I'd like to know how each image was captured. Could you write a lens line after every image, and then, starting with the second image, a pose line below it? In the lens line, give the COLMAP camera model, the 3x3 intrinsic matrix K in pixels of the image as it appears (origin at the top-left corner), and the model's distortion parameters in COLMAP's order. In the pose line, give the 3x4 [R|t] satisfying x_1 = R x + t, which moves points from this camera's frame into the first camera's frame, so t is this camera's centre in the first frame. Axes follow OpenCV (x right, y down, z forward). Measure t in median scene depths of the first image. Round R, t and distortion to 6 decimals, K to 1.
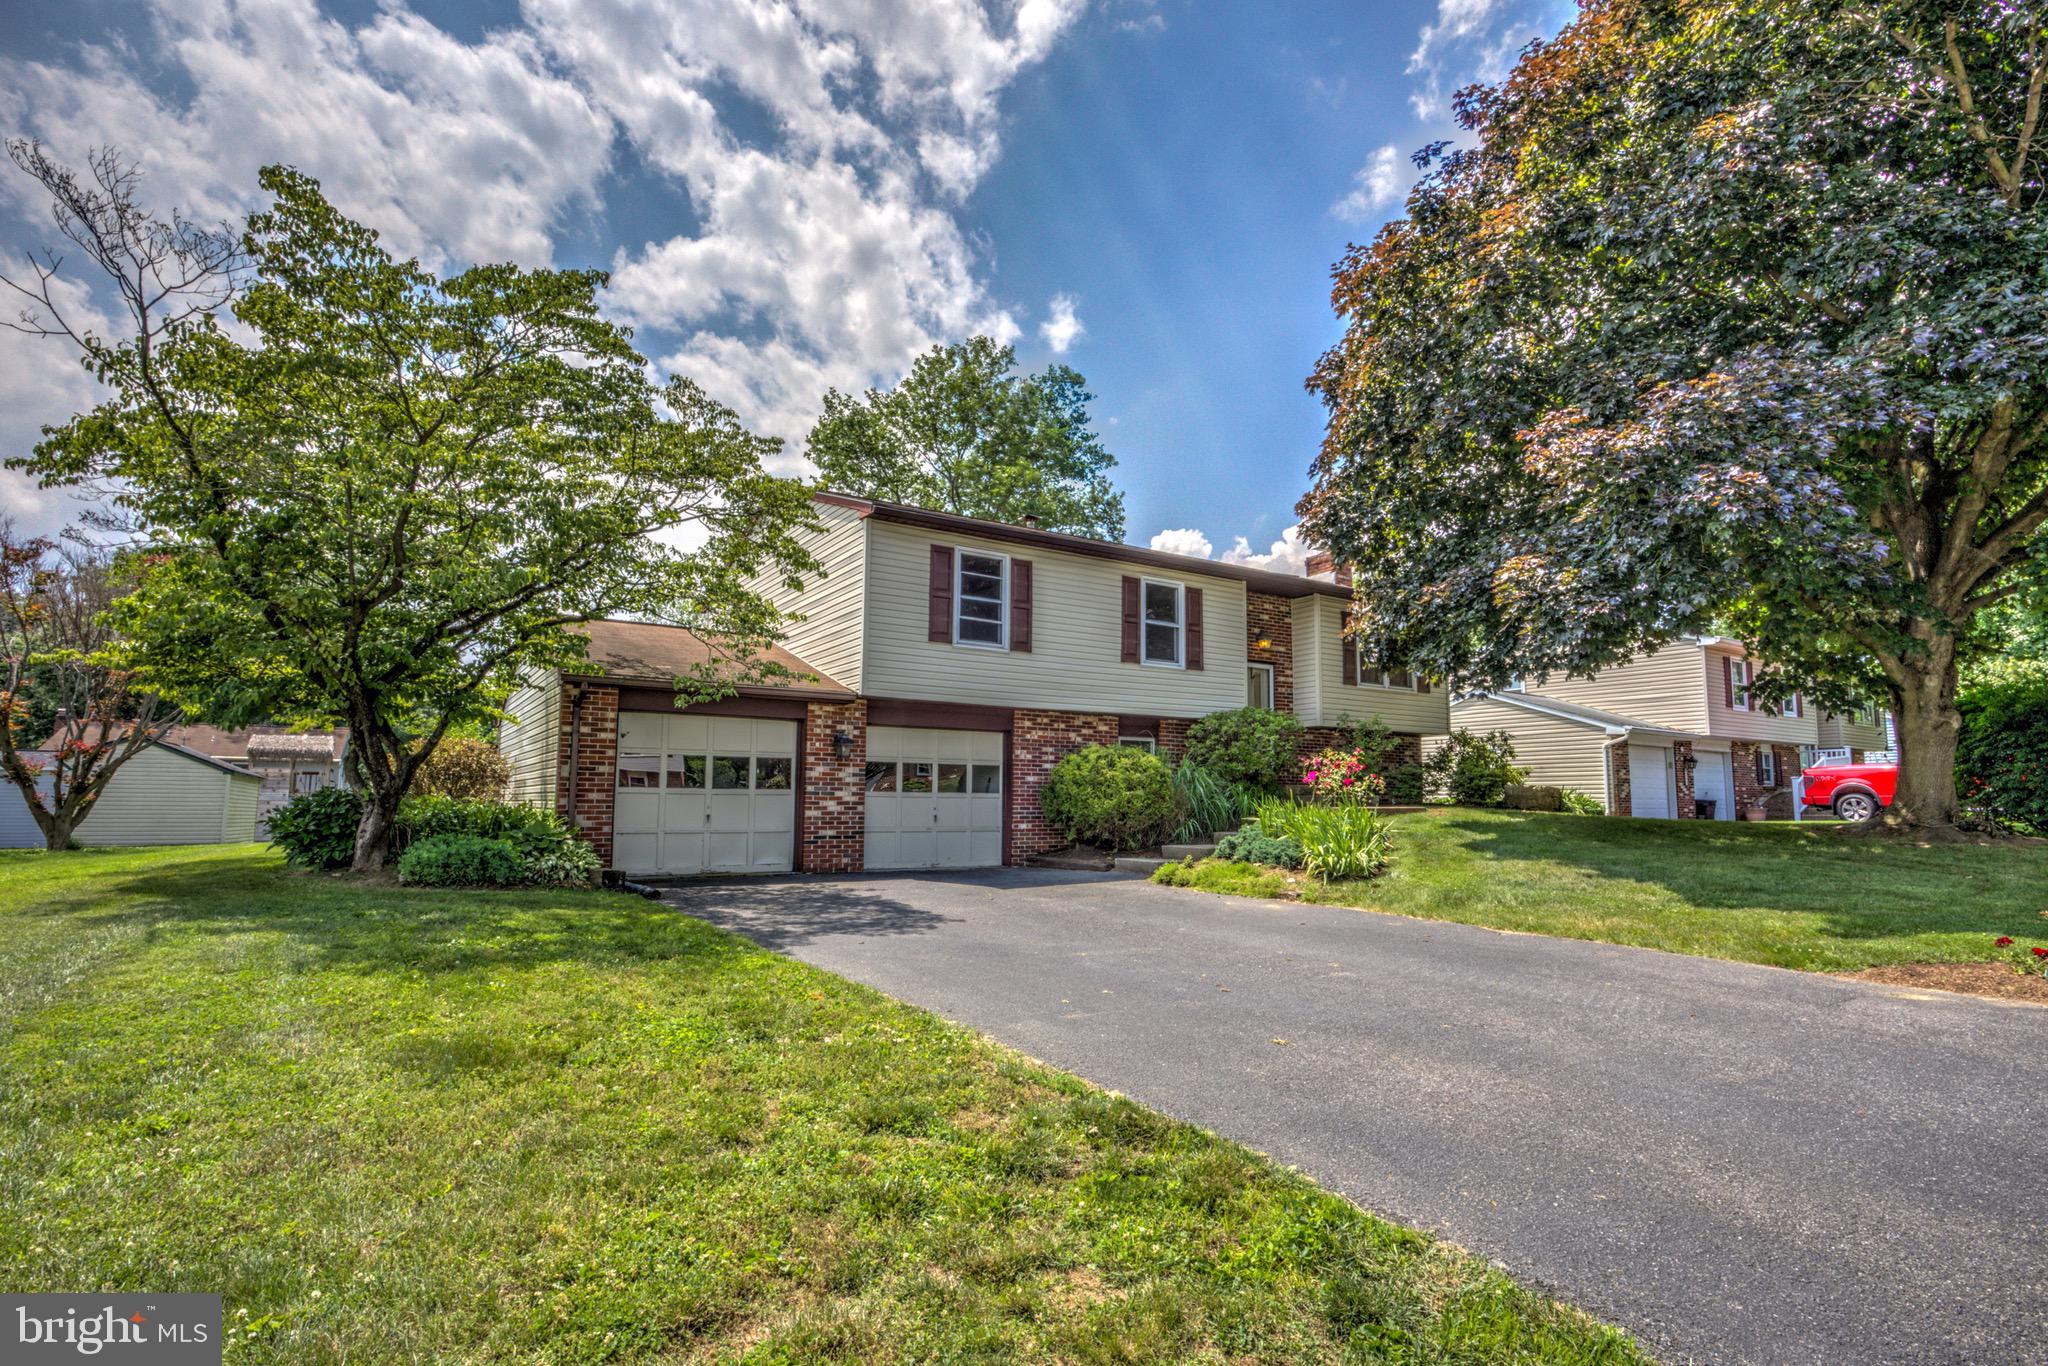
lens RADIAL K [[997.1, 0, 1018.0], [0, 997.1, 687.9], [0, 0, 1]] dist [-0.004575, 0.002024]
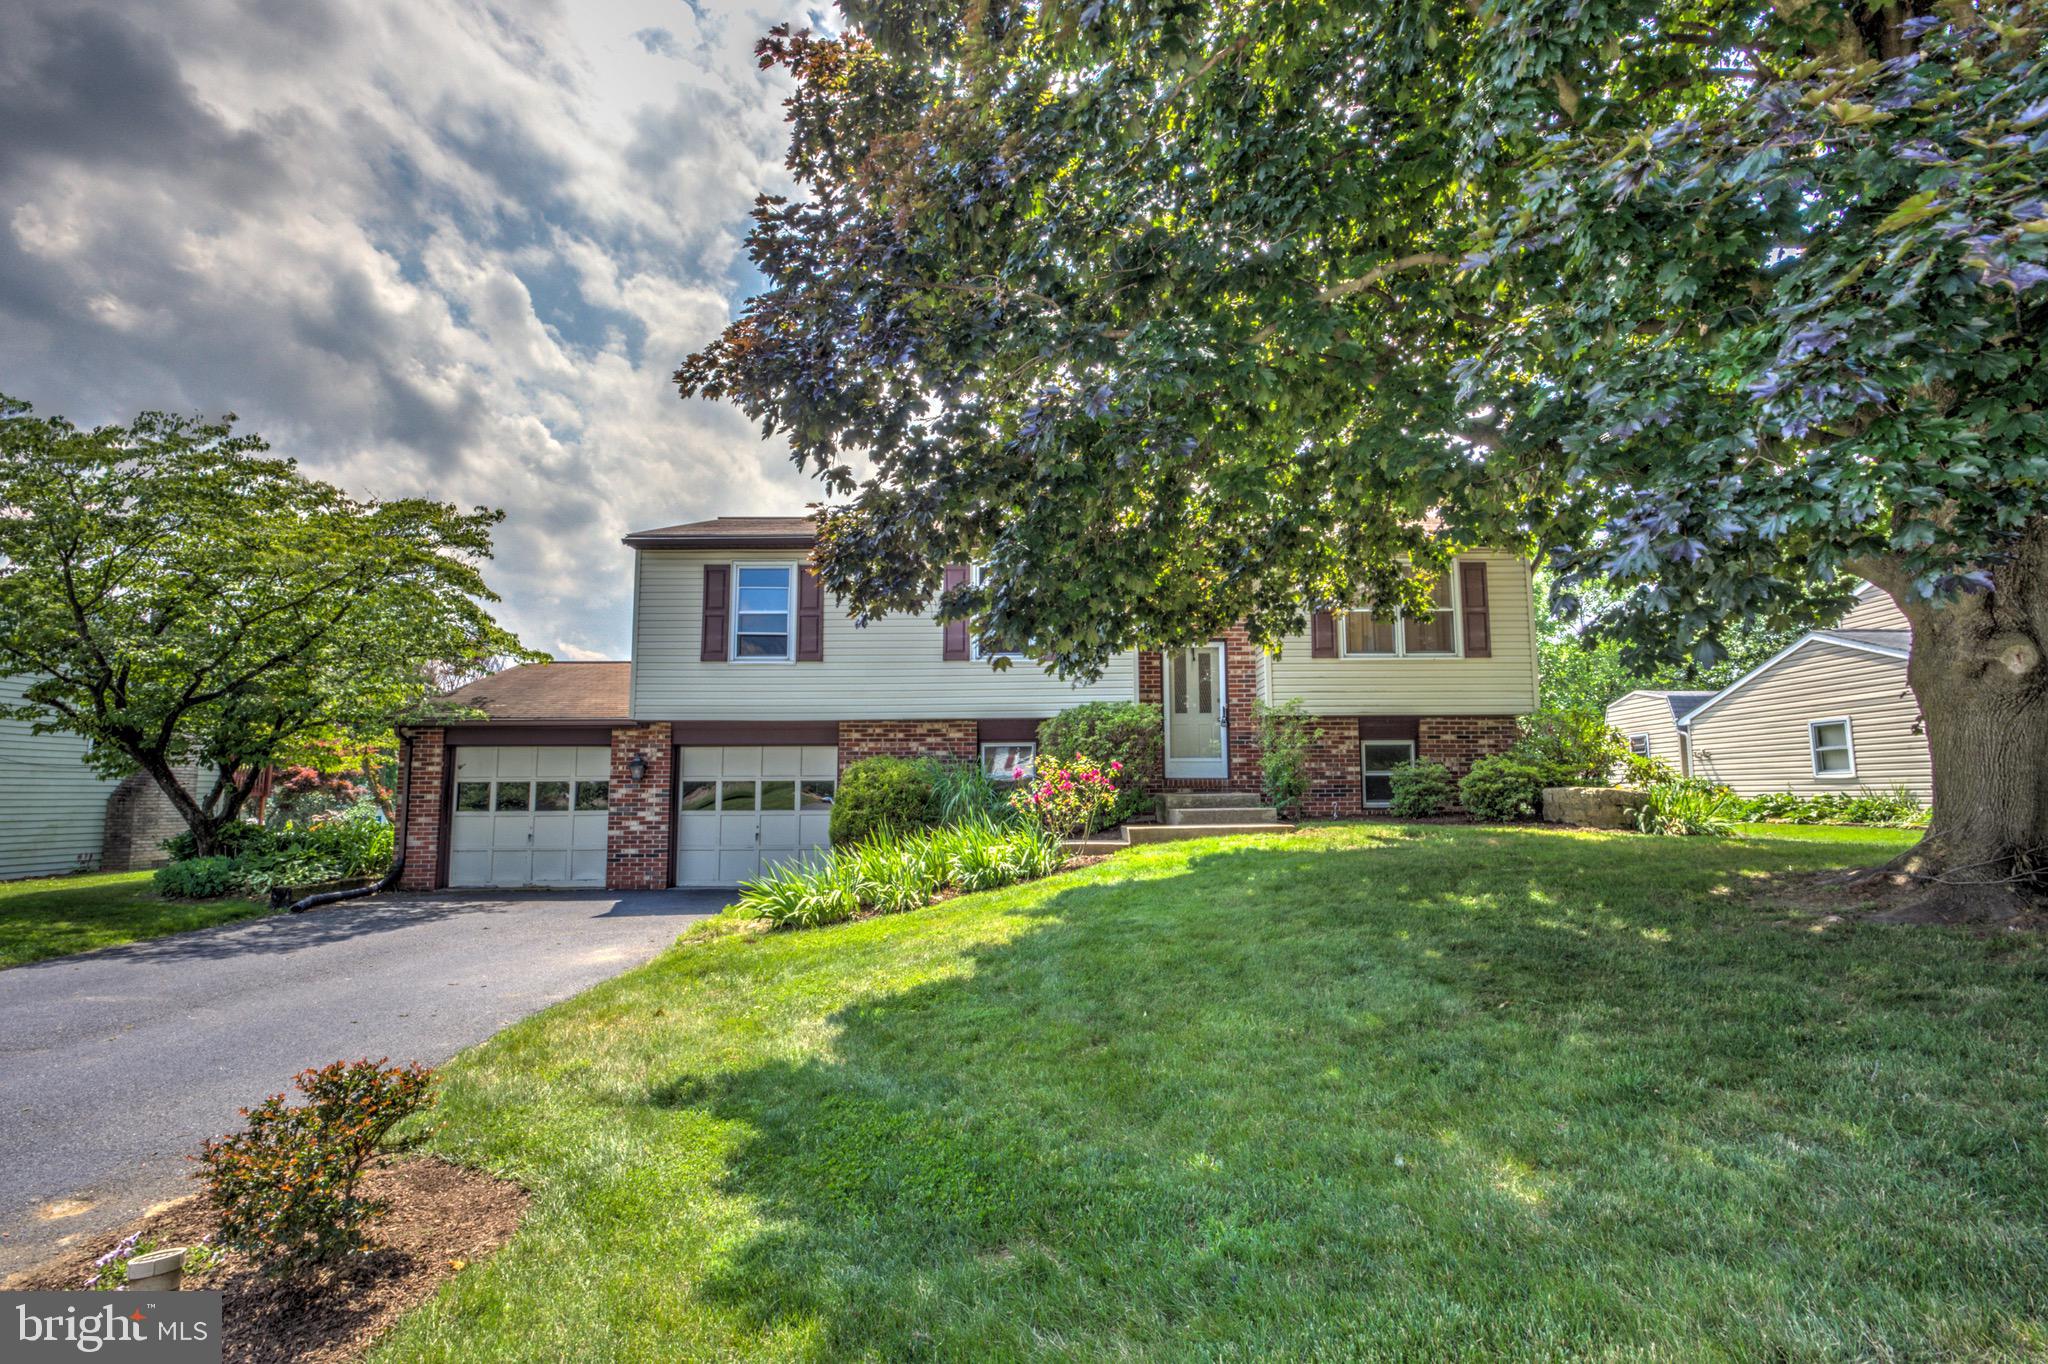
lens RADIAL K [[997.1, 0, 1039.3], [0, 997.1, 681.5], [0, 0, 1]] dist [-0.004575, 0.002024]
pose [[0.846474, -0.077405, -0.526773, 0.647487], [0.072914, 0.996907, -0.029322, 0.025098], [0.527414, -0.013589, 0.849500, 0.292234]]
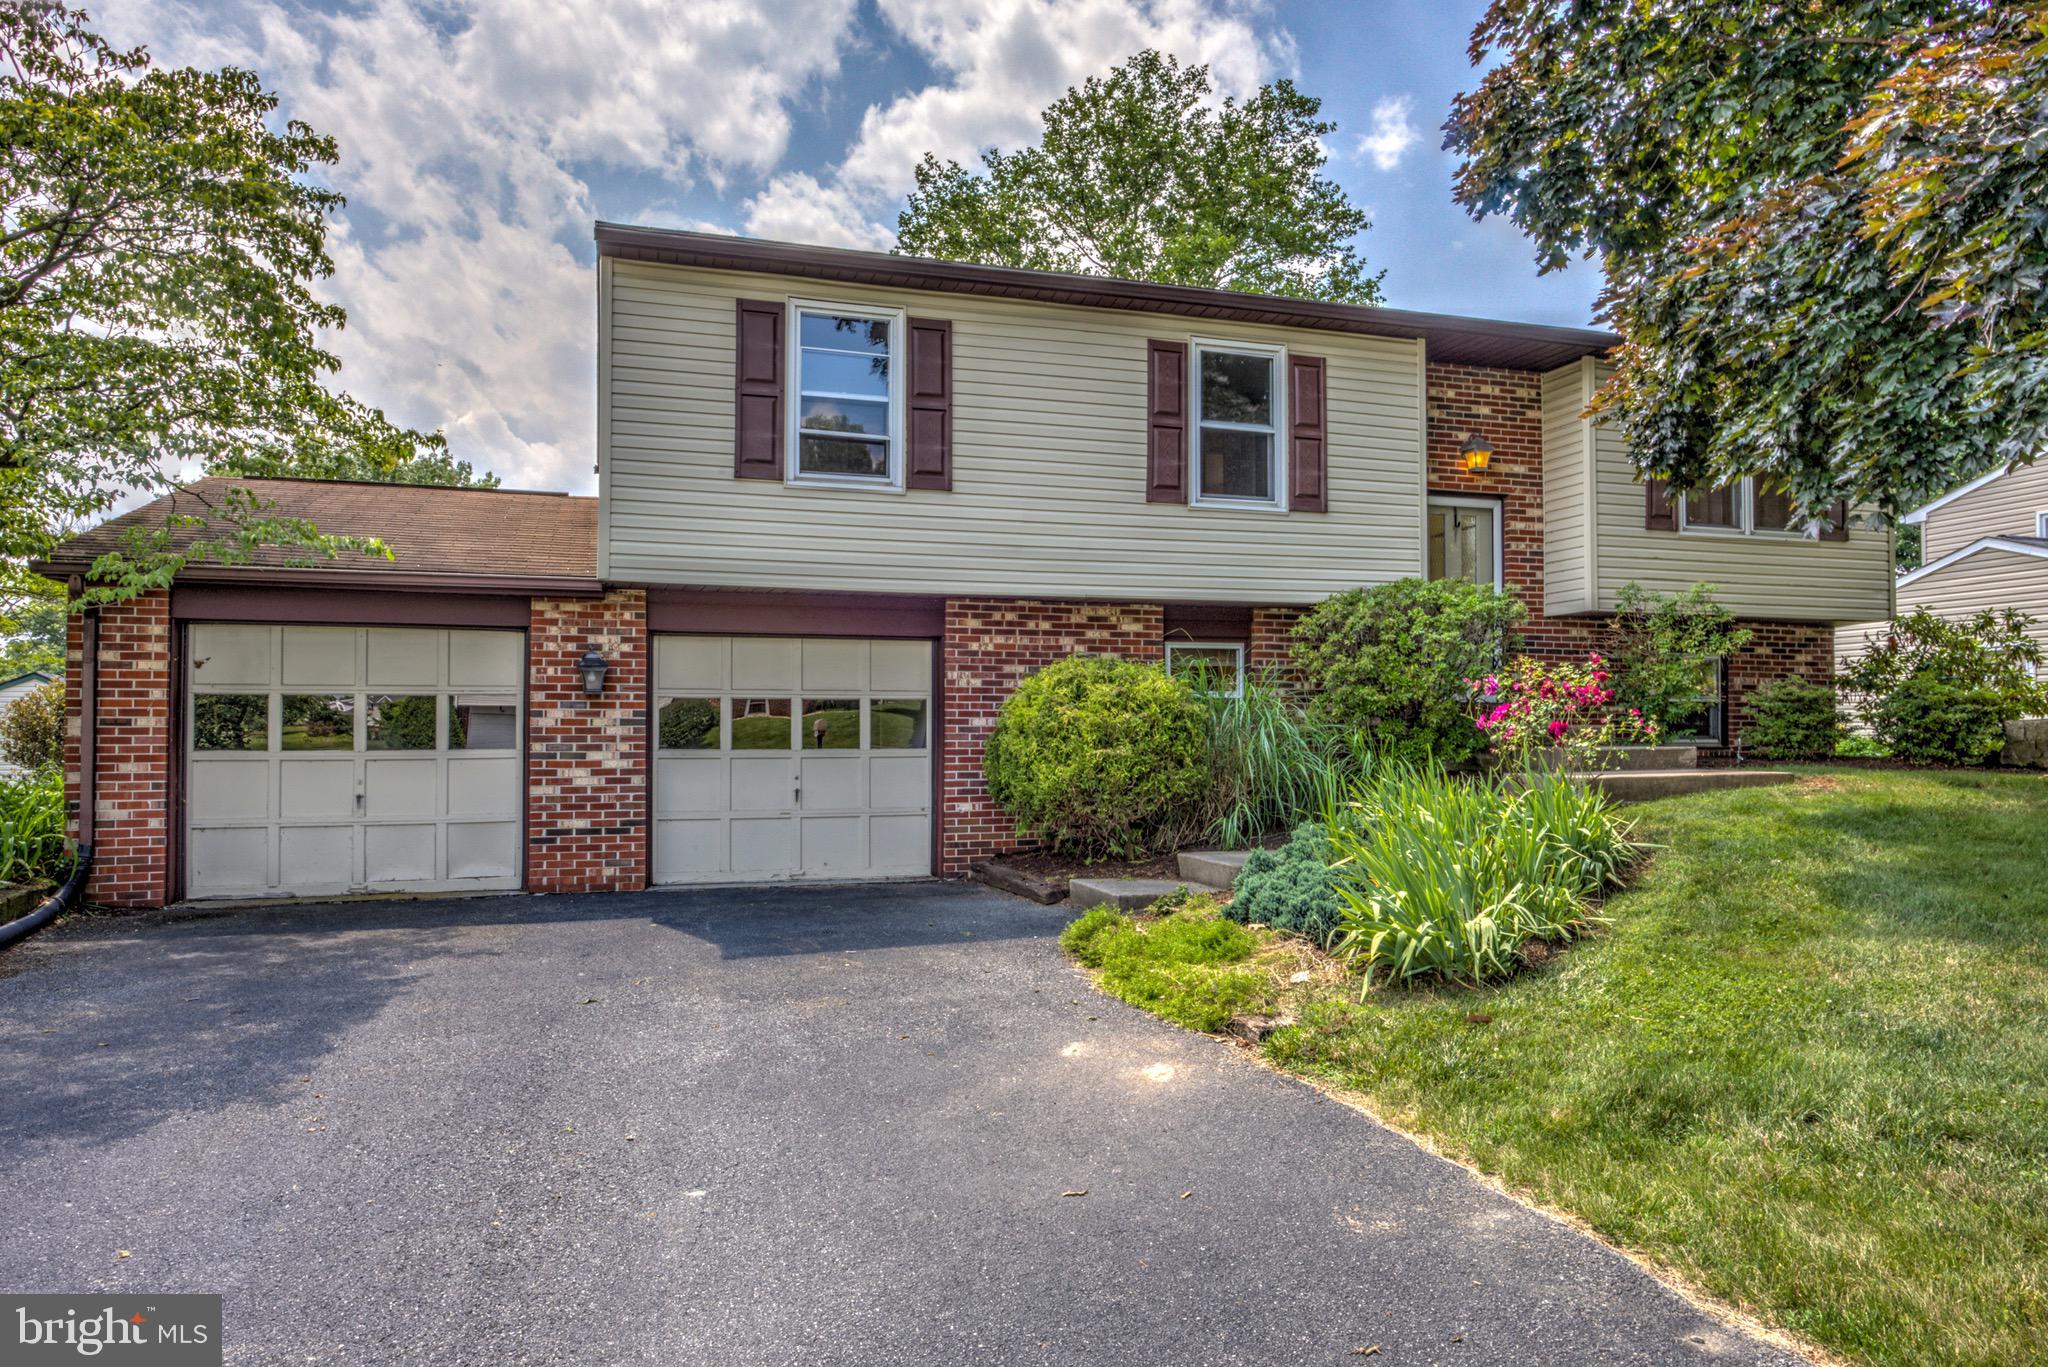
lens RADIAL K [[1241.0, 0, 1006.5], [0, 1241.0, 686.8], [0, 0, 1]] dist [-0.007610, -0.001899]
pose [[0.964166, -0.017385, -0.264728, 0.207068], [0.038419, 0.996482, 0.074485, 0.020252], [0.262502, -0.081987, 0.961442, 0.337033]]
